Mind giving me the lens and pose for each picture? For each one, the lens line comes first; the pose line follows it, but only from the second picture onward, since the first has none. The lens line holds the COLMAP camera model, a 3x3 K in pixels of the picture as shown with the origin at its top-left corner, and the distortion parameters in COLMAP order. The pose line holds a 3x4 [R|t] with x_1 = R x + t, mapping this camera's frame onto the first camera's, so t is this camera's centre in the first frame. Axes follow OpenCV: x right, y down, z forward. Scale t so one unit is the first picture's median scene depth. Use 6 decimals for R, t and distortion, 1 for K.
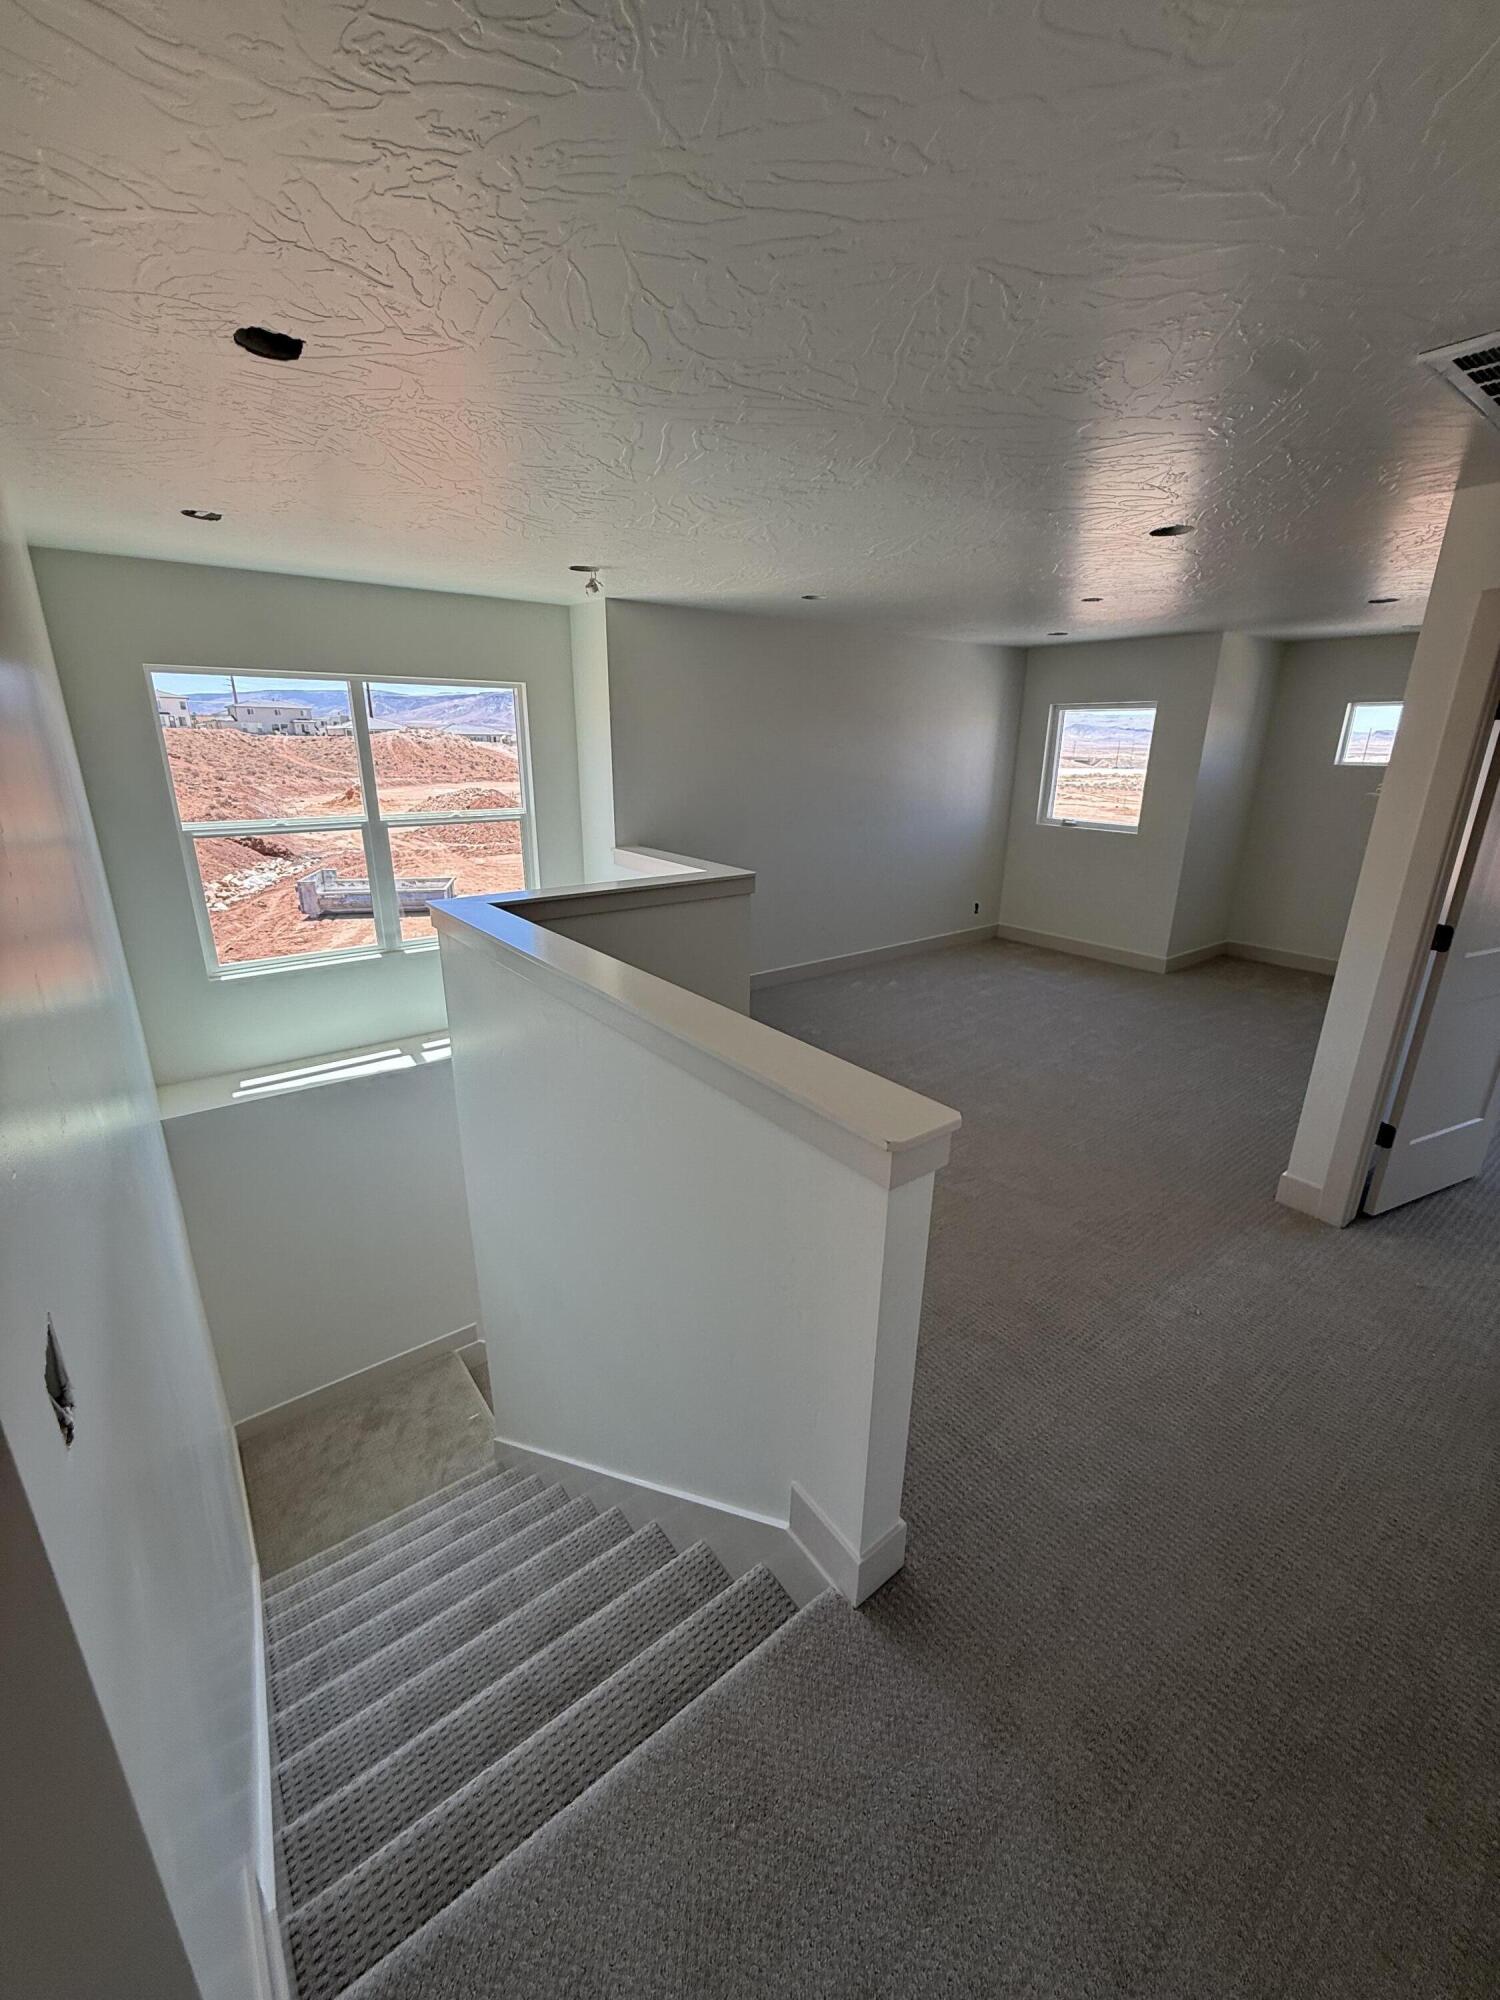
lens RADIAL K [[793.1, 0, 748.7], [0, 793.1, 995.0], [0, 0, 1]] dist [-0.000184, 0.000483]
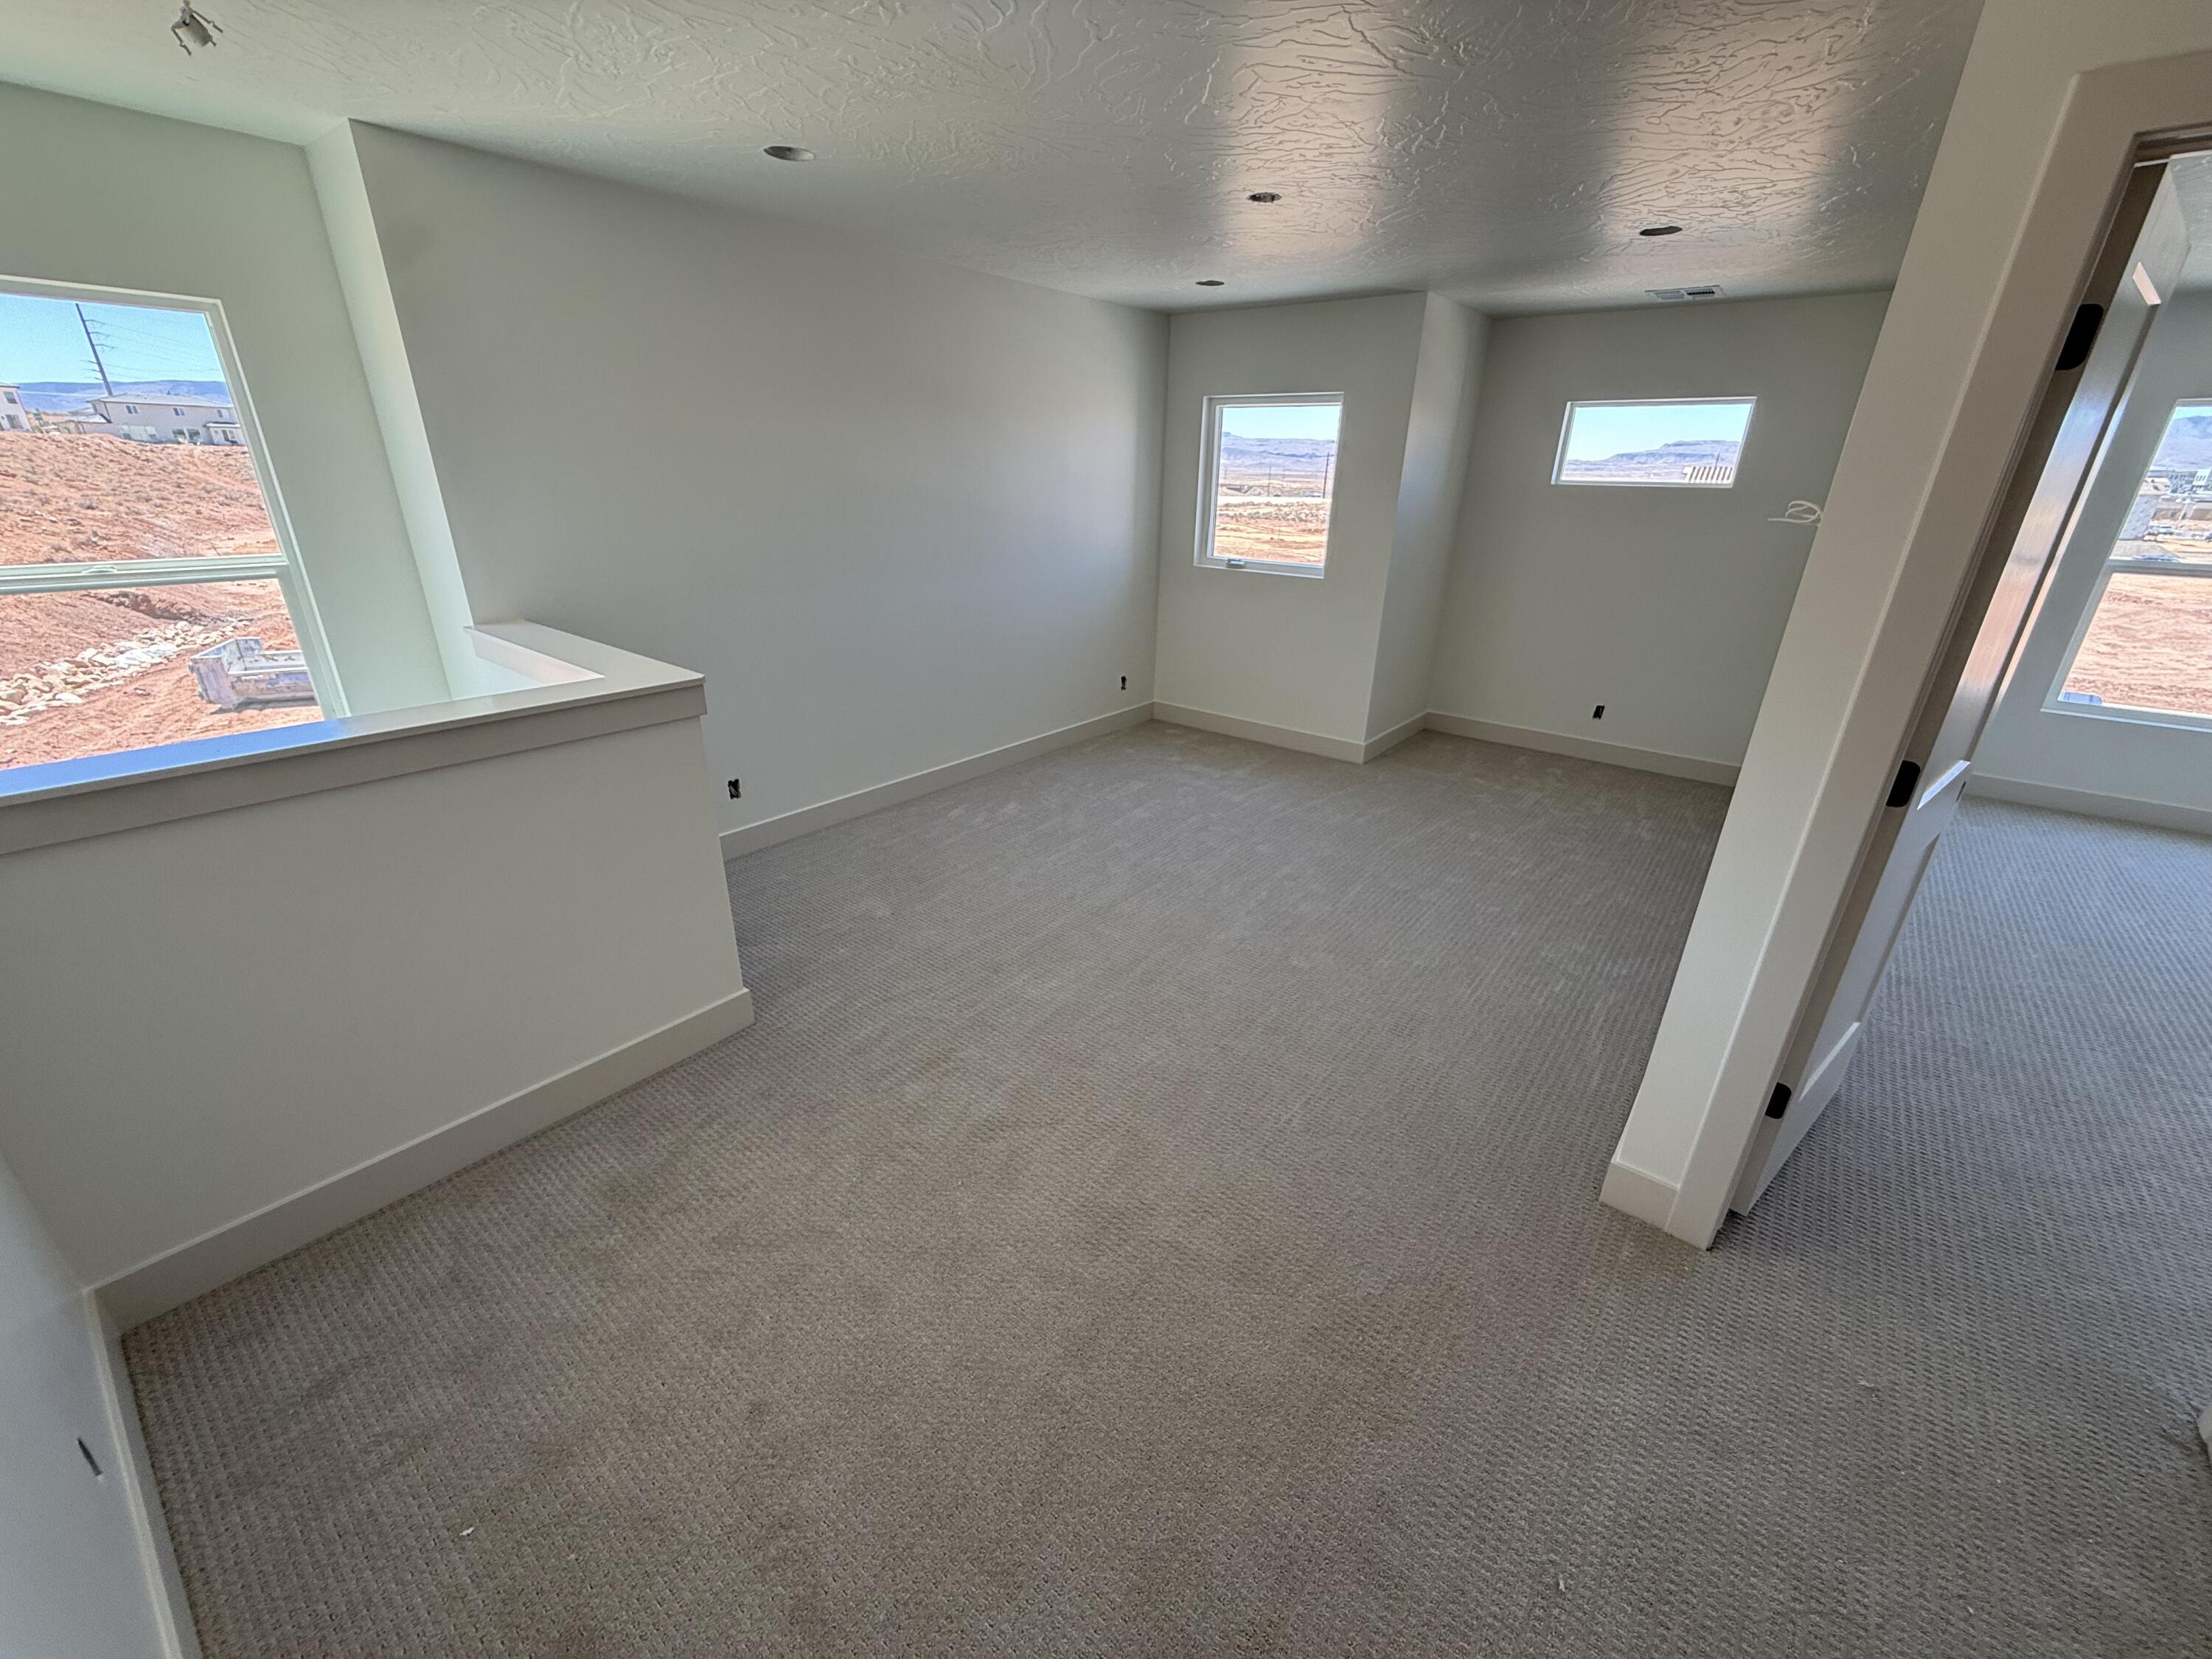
lens RADIAL K [[877.2, 0, 1101.2], [0, 877.2, 833.1], [0, 0, 1]] dist [-0.000184, 0.000483]
pose [[0.970563, -0.083611, 0.225869, 0.115847], [0.063217, 0.993365, 0.096076, -0.082834], [-0.232403, -0.078969, 0.969408, 0.331334]]
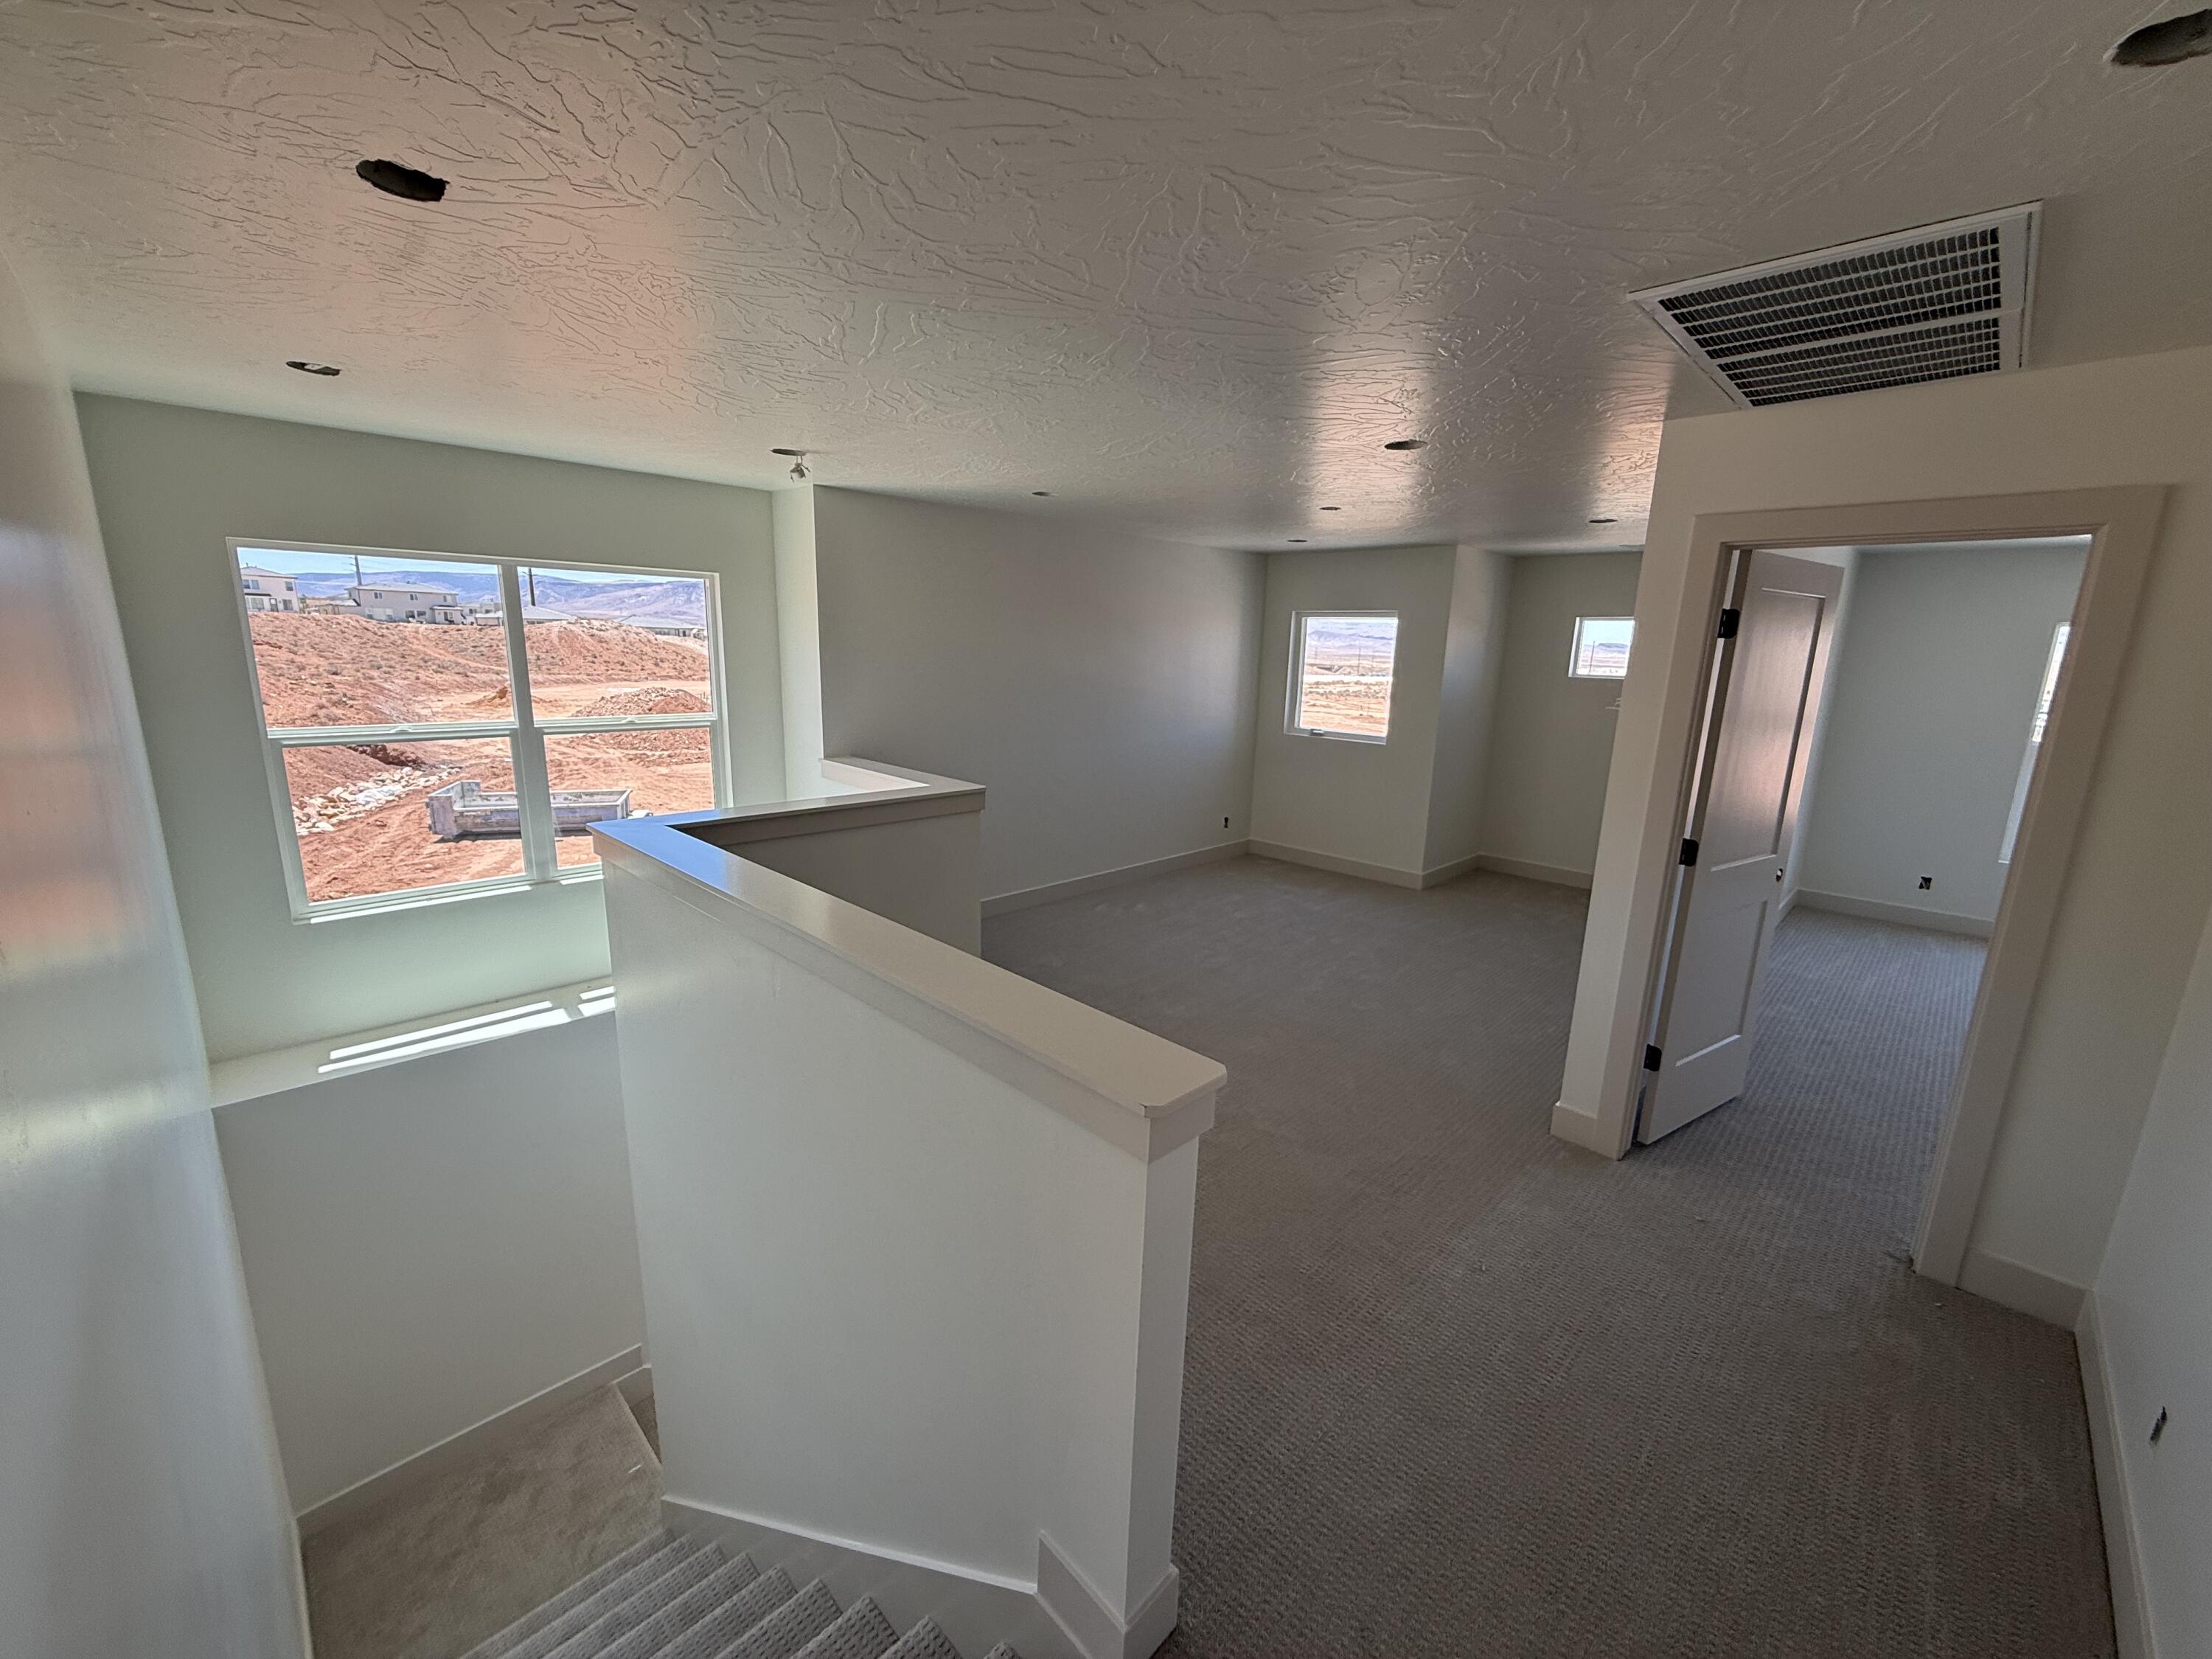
lens RADIAL K [[877.2, 0, 1102.4], [0, 877.2, 833.8], [0, 0, 1]] dist [-0.000184, 0.000483]
pose [[0.990179, -0.011267, 0.139348, 0.000008], [0.024389, 0.995384, -0.092826, -0.007092], [-0.137659, 0.095313, 0.985883, 0.014214]]
